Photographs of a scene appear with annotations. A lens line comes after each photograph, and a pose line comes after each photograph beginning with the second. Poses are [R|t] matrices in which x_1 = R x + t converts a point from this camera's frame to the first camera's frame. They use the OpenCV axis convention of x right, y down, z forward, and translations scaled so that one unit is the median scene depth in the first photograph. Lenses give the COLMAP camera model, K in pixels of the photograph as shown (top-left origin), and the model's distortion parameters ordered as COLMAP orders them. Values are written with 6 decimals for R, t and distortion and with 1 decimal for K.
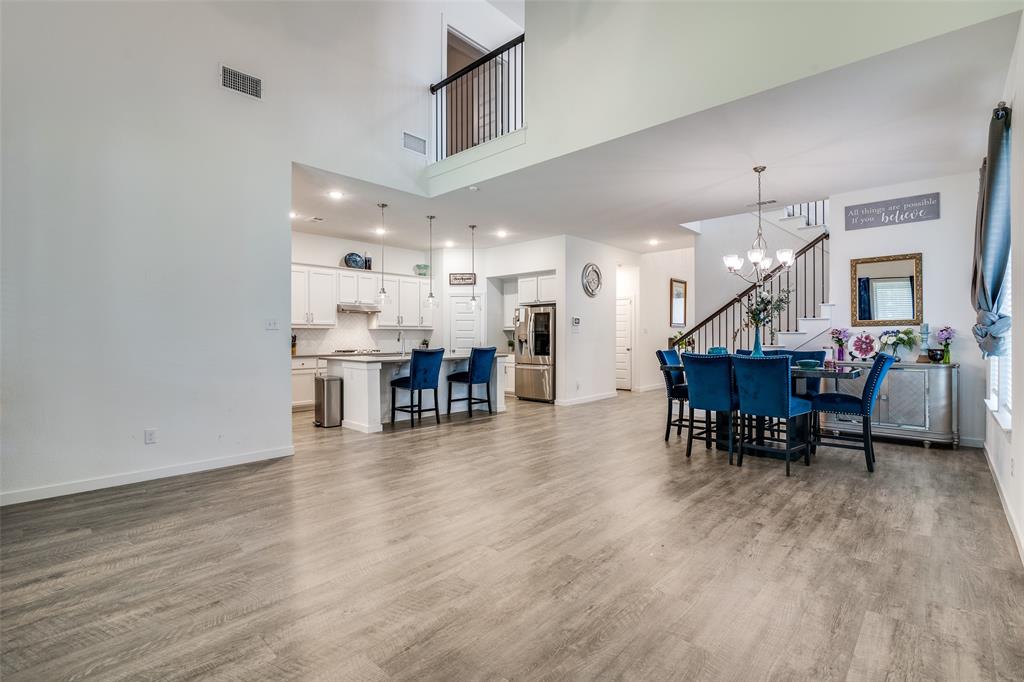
lens RADIAL K [[477.1, 0, 512.0], [0, 477.1, 341.0], [0, 0, 1]] dist [0.000393, 0.000080]
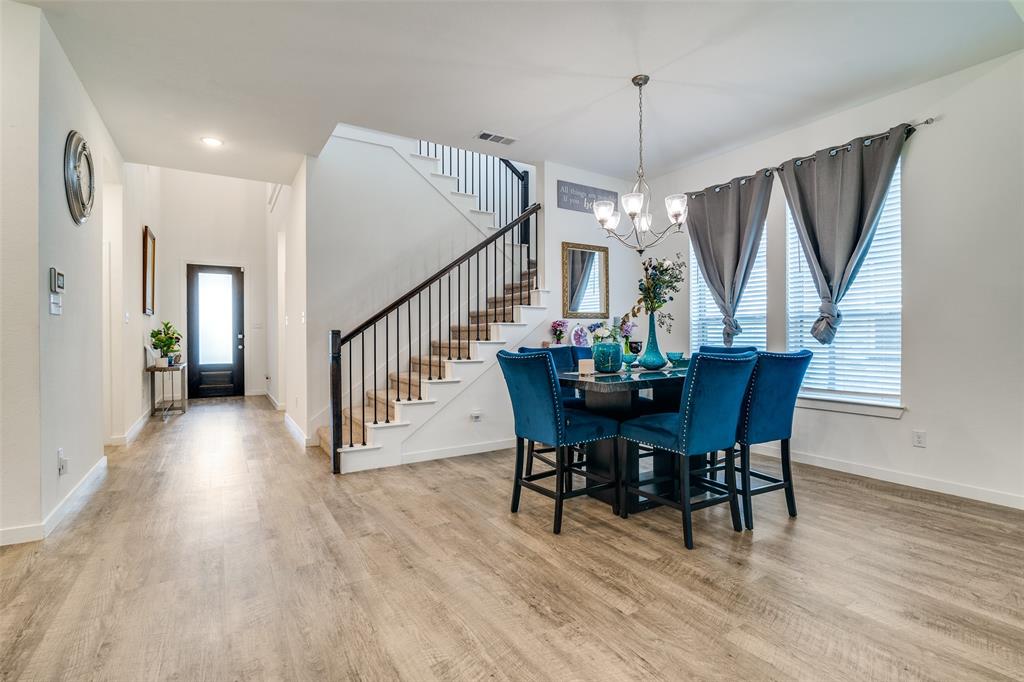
lens RADIAL K [[477.1, 0, 512.0], [0, 477.1, 341.0], [0, 0, 1]] dist [0.000393, 0.000080]
pose [[0.264295, -0.005573, 0.964426, -0.101122], [0.011055, 0.999935, 0.002749, 0.005350], [-0.964379, 0.009935, 0.264339, 0.531631]]
